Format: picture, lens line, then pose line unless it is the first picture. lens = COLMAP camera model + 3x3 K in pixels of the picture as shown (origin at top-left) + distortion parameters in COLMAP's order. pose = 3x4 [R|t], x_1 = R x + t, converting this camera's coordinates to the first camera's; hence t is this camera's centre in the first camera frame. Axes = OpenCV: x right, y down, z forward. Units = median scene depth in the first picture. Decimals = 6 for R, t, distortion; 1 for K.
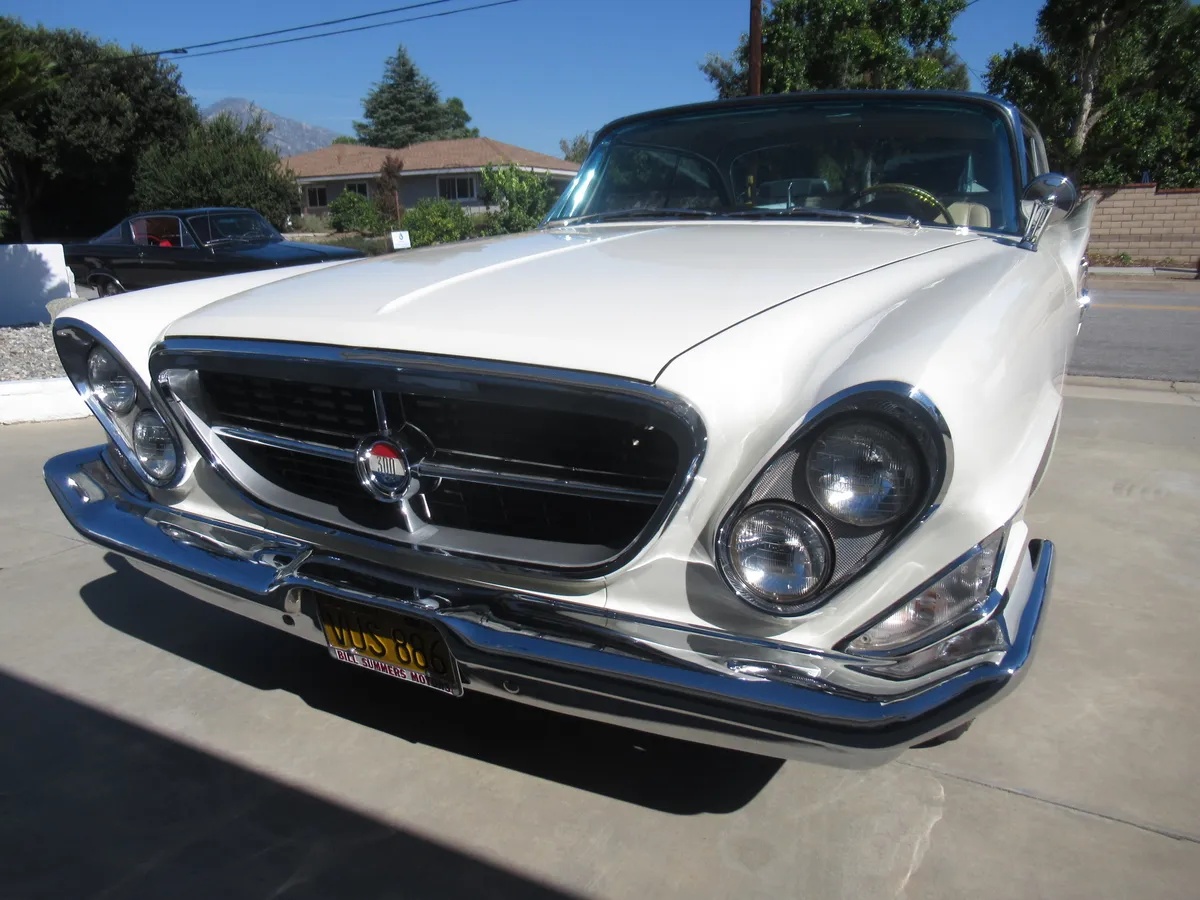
lens RADIAL K [[912.1, 0, 600.0], [0, 912.1, 450.0], [0, 0, 1]] dist [0.006156, -0.028851]
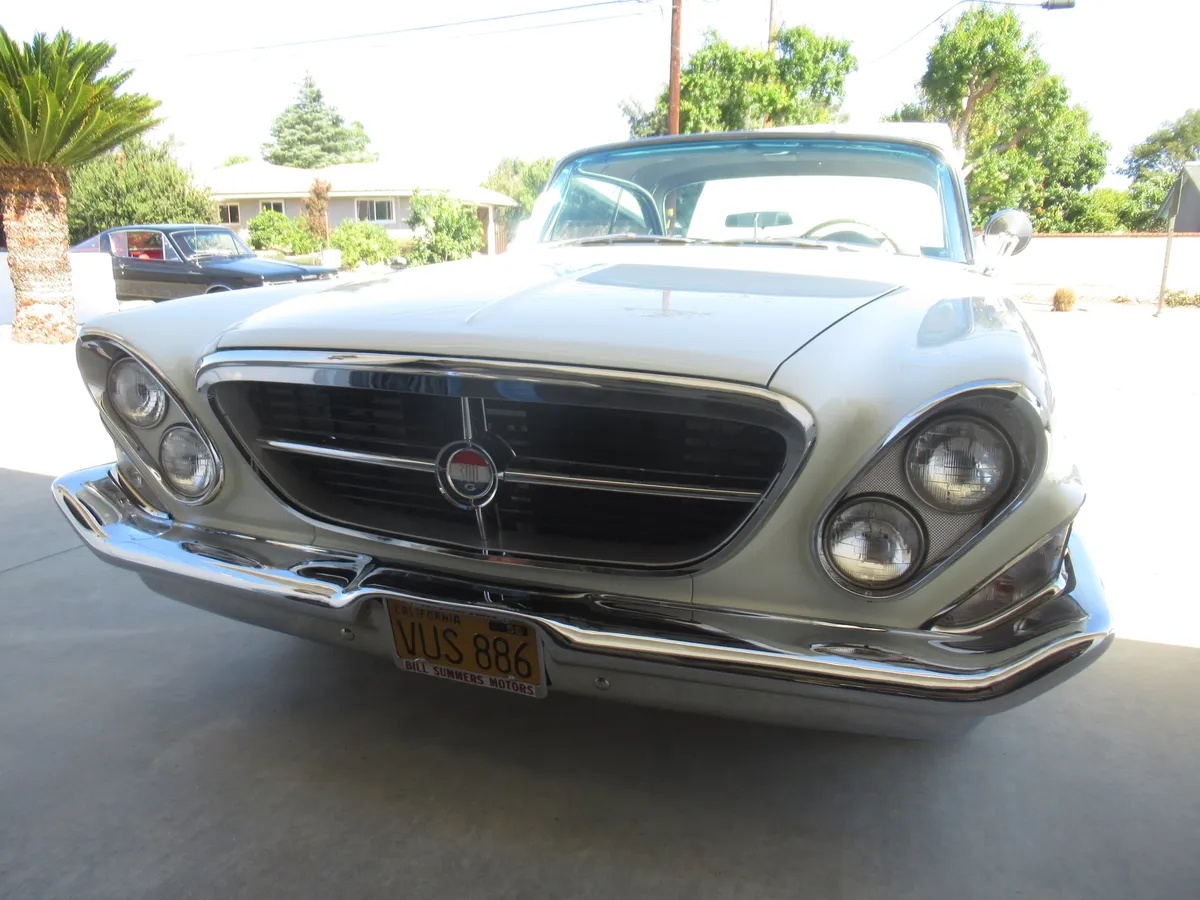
lens RADIAL K [[930.4, 0, 600.0], [0, 930.4, 450.0], [0, 0, 1]] dist [-0.003070, 0.010705]
pose [[0.992158, -0.000479, 0.124990, -0.040012], [0.004339, 0.999522, -0.030609, 0.015787], [-0.124916, 0.030912, 0.991686, -0.061488]]
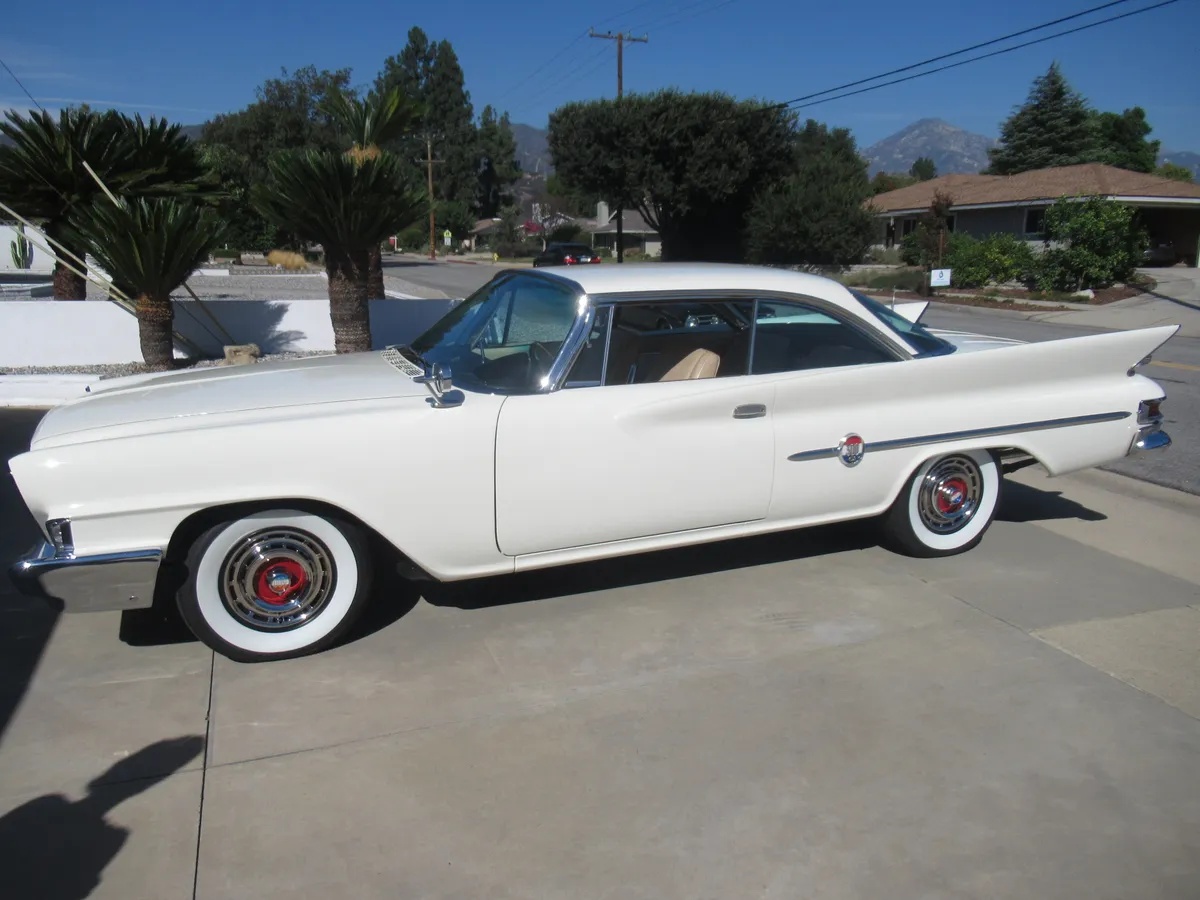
lens RADIAL K [[930.4, 0, 600.0], [0, 930.4, 450.0], [0, 0, 1]] dist [-0.003070, 0.010705]
pose [[0.748897, 0.153194, -0.644737, 0.162181], [-0.163686, 0.985529, 0.044038, -0.024518], [0.642153, 0.072554, 0.763135, -0.001811]]
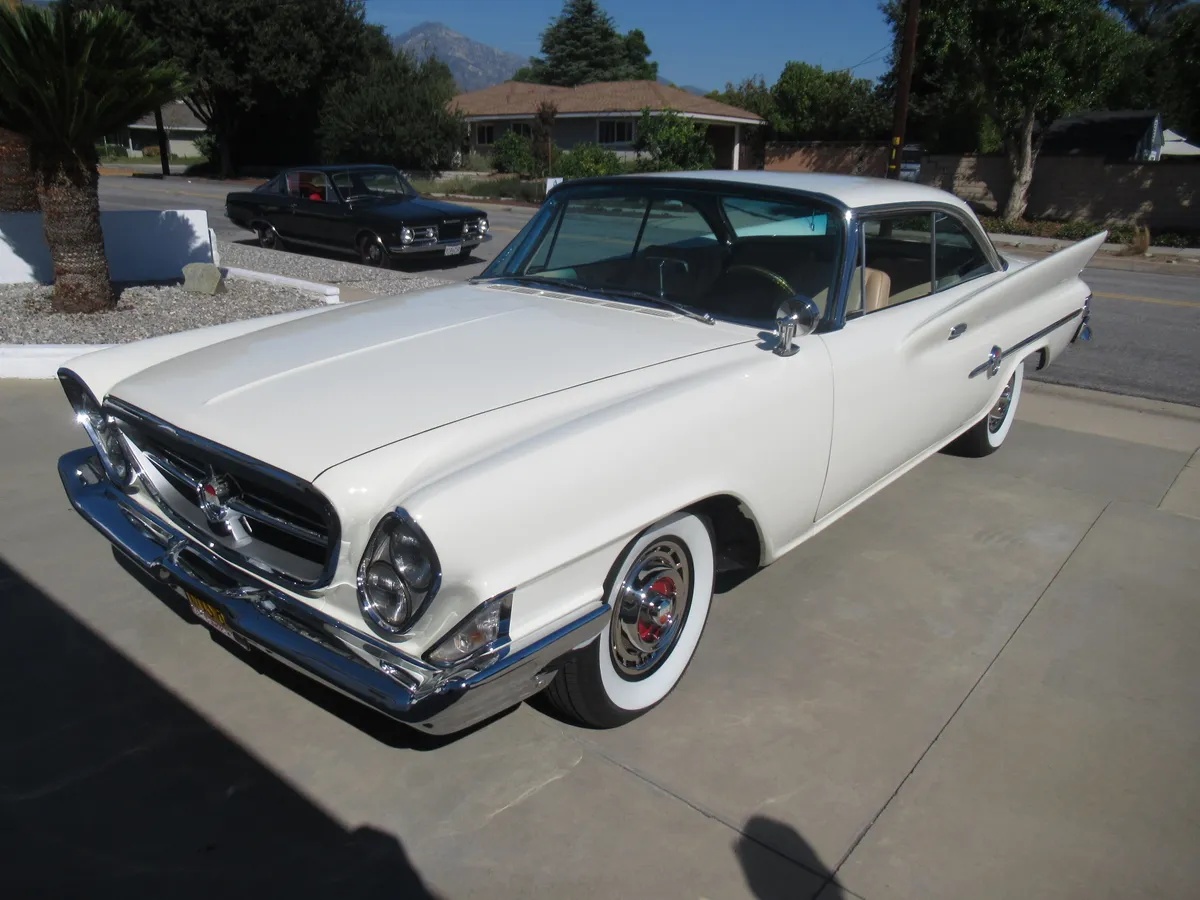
lens RADIAL K [[914.4, 0, 600.0], [0, 914.4, 450.0], [0, 0, 1]] dist [0.034591, -0.056922]
pose [[0.979425, 0.092548, -0.179337, 0.043746], [-0.079502, 0.993729, 0.078629, -0.015562], [0.185489, -0.062753, 0.980641, -0.025836]]
